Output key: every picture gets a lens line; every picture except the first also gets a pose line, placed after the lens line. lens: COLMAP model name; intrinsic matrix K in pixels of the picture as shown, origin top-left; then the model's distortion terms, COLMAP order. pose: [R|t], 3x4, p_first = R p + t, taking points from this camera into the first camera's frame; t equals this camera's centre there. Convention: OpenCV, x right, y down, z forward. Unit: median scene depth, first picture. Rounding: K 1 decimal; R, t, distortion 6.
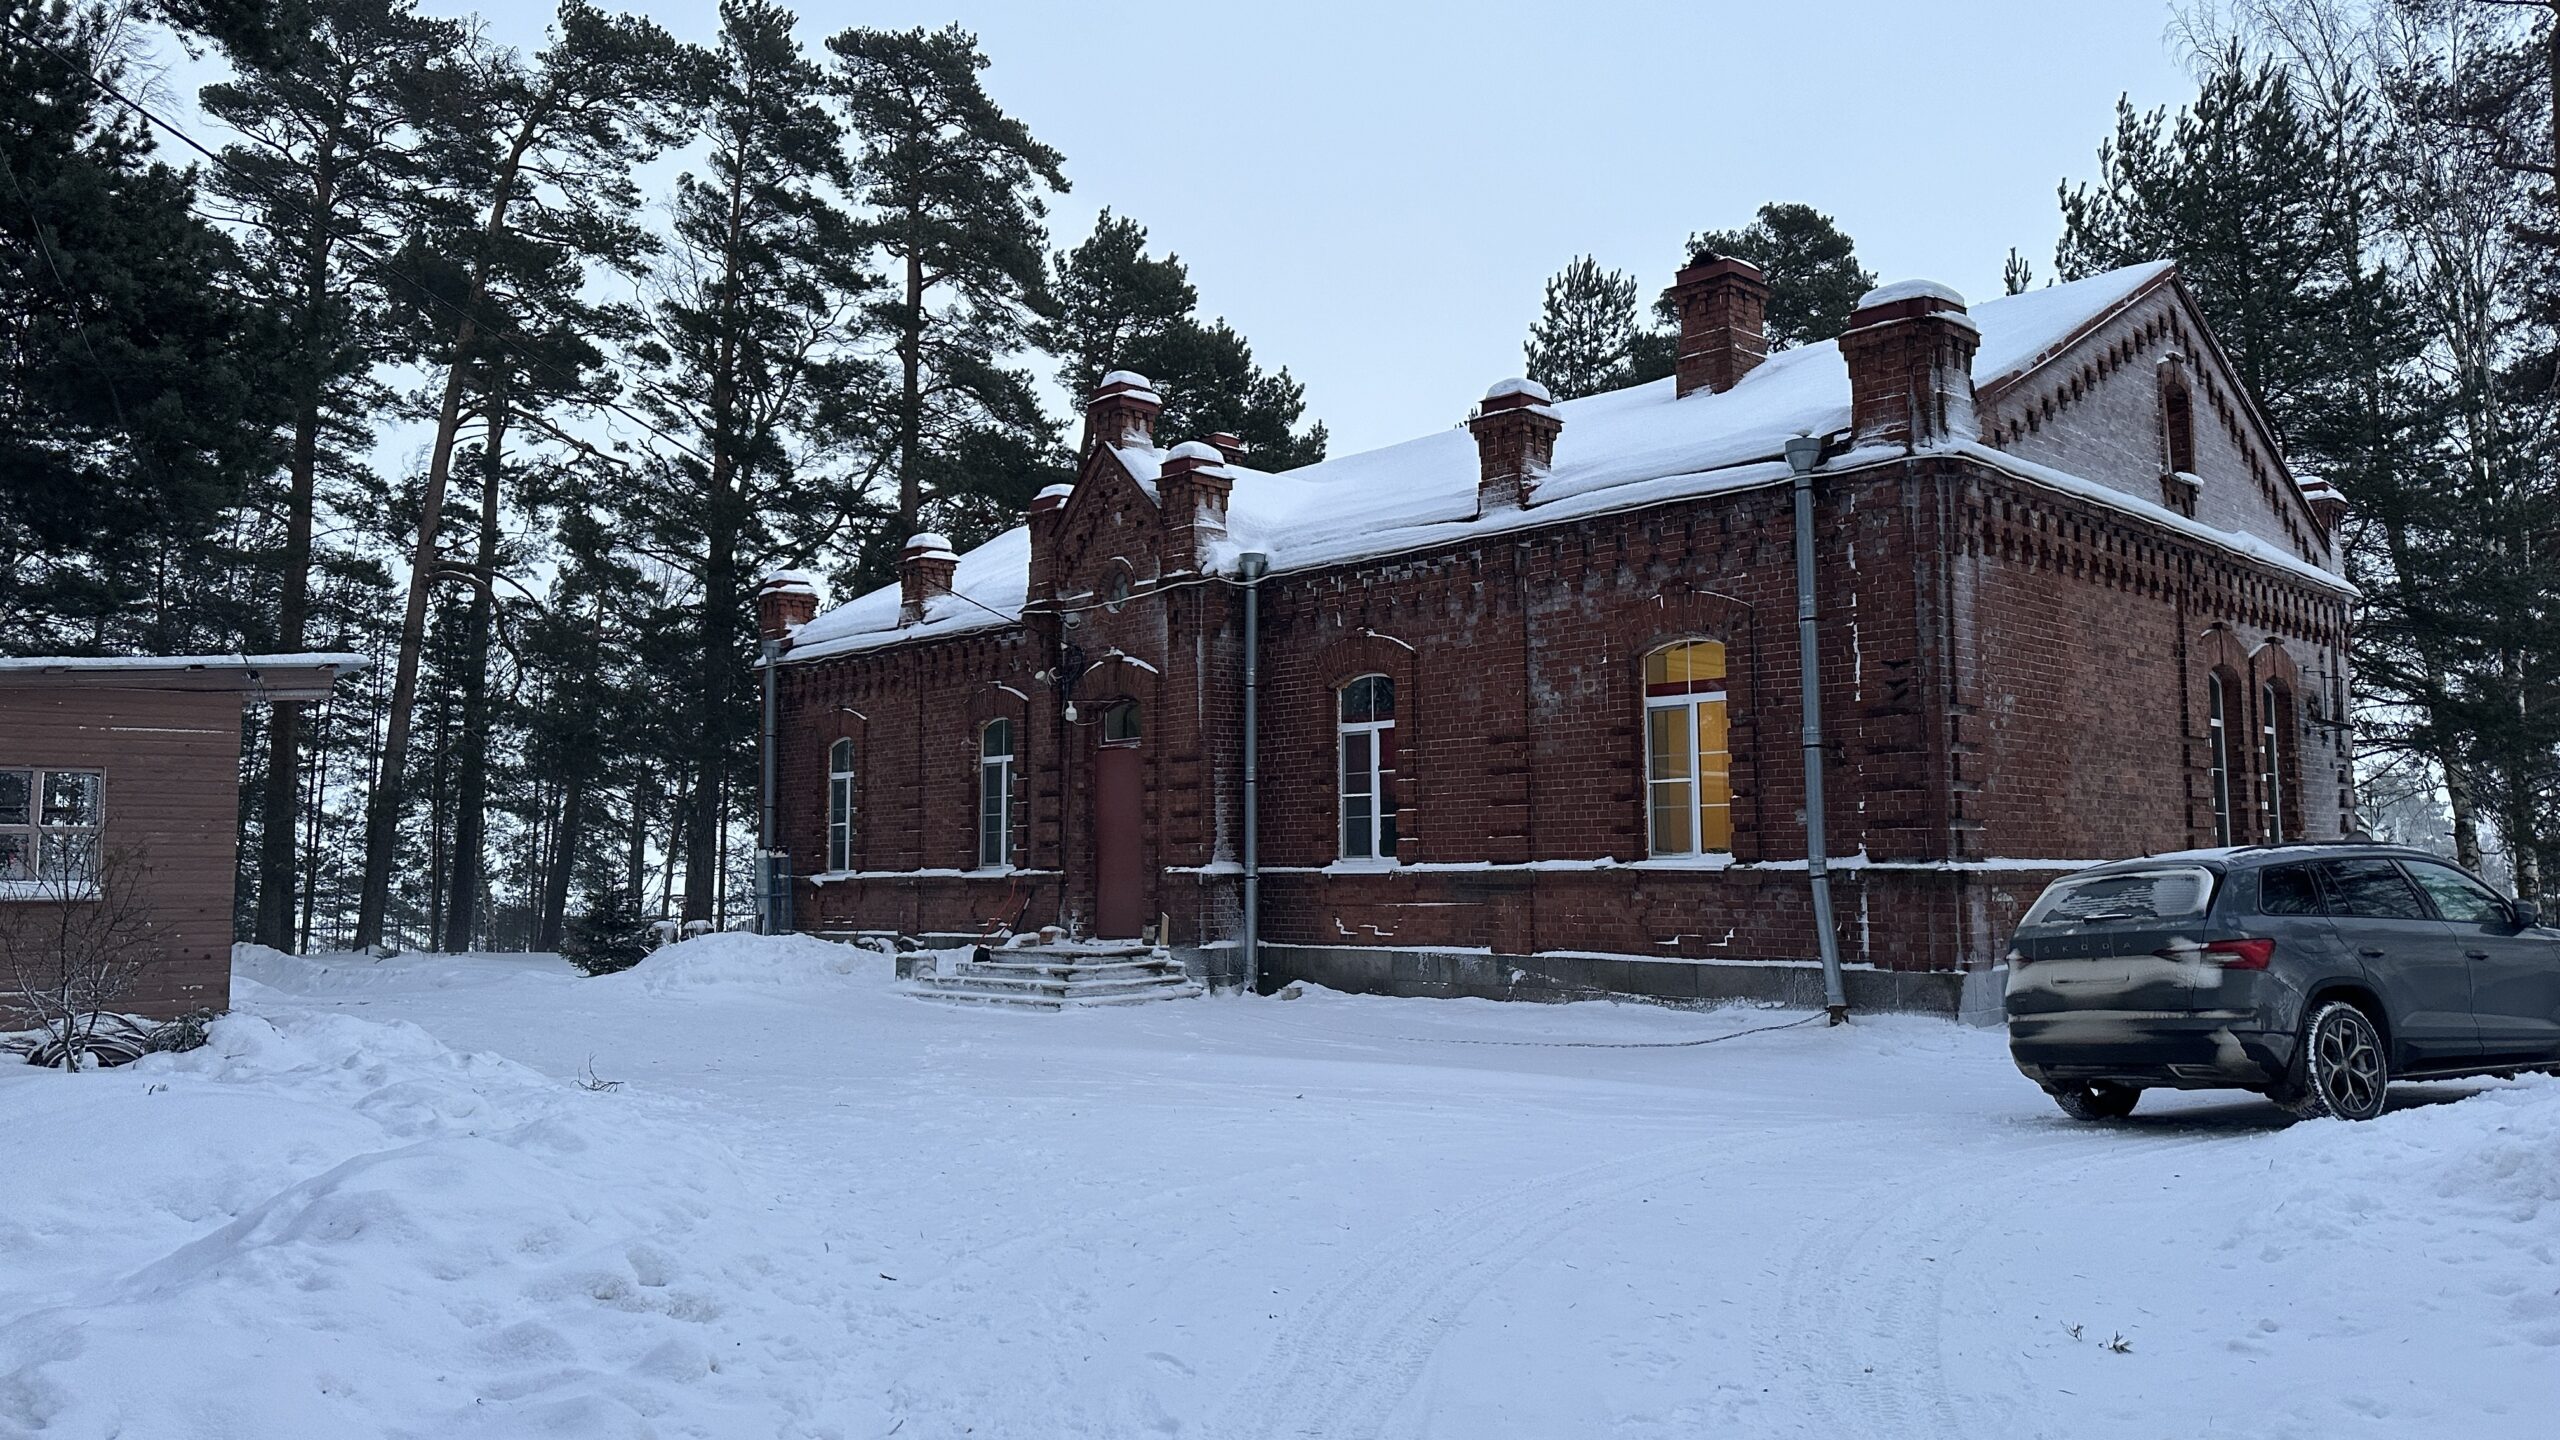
lens RADIAL K [[1813.0, 0, 1280.0], [0, 1813.0, 720.0], [0, 0, 1]] dist [0.061673, -0.001398]
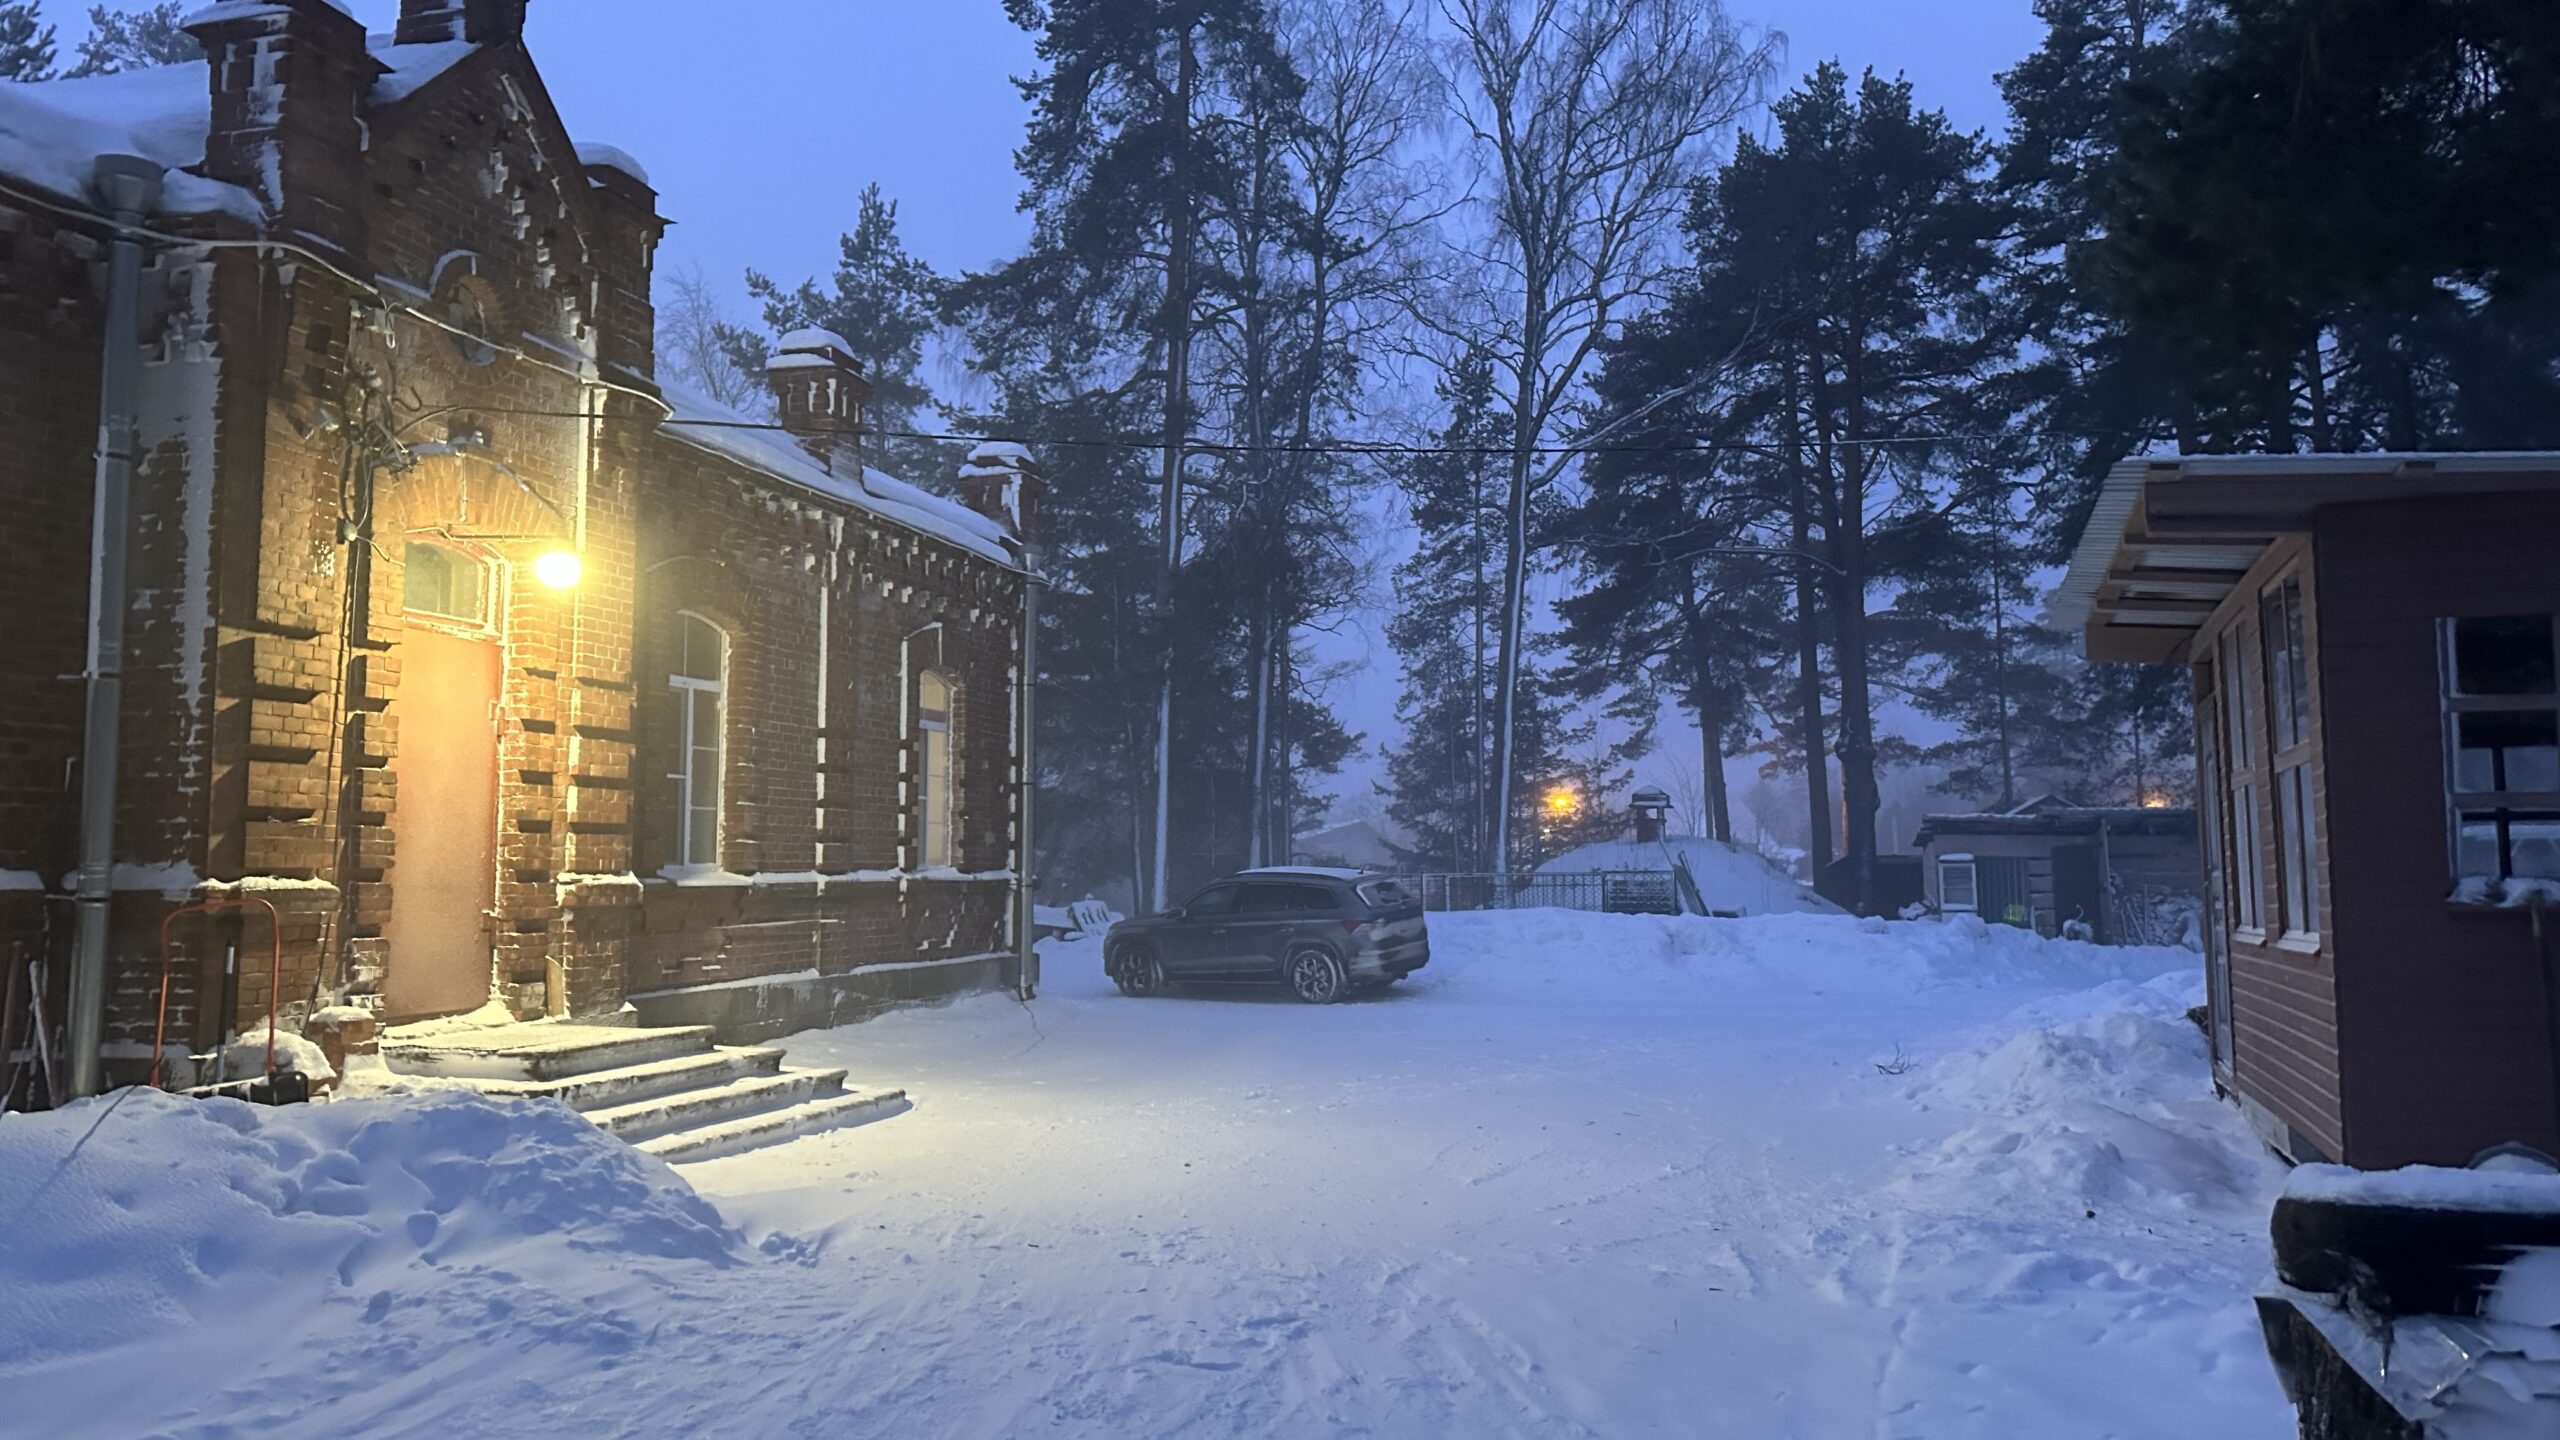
lens RADIAL K [[1813.0, 0, 1280.0], [0, 1813.0, 720.0], [0, 0, 1]] dist [0.061673, -0.001398]
pose [[-0.522863, 0.080666, 0.848591, -0.767819], [-0.065327, 0.988793, -0.134244, 0.111551], [-0.849910, -0.125628, -0.511733, 1.298529]]
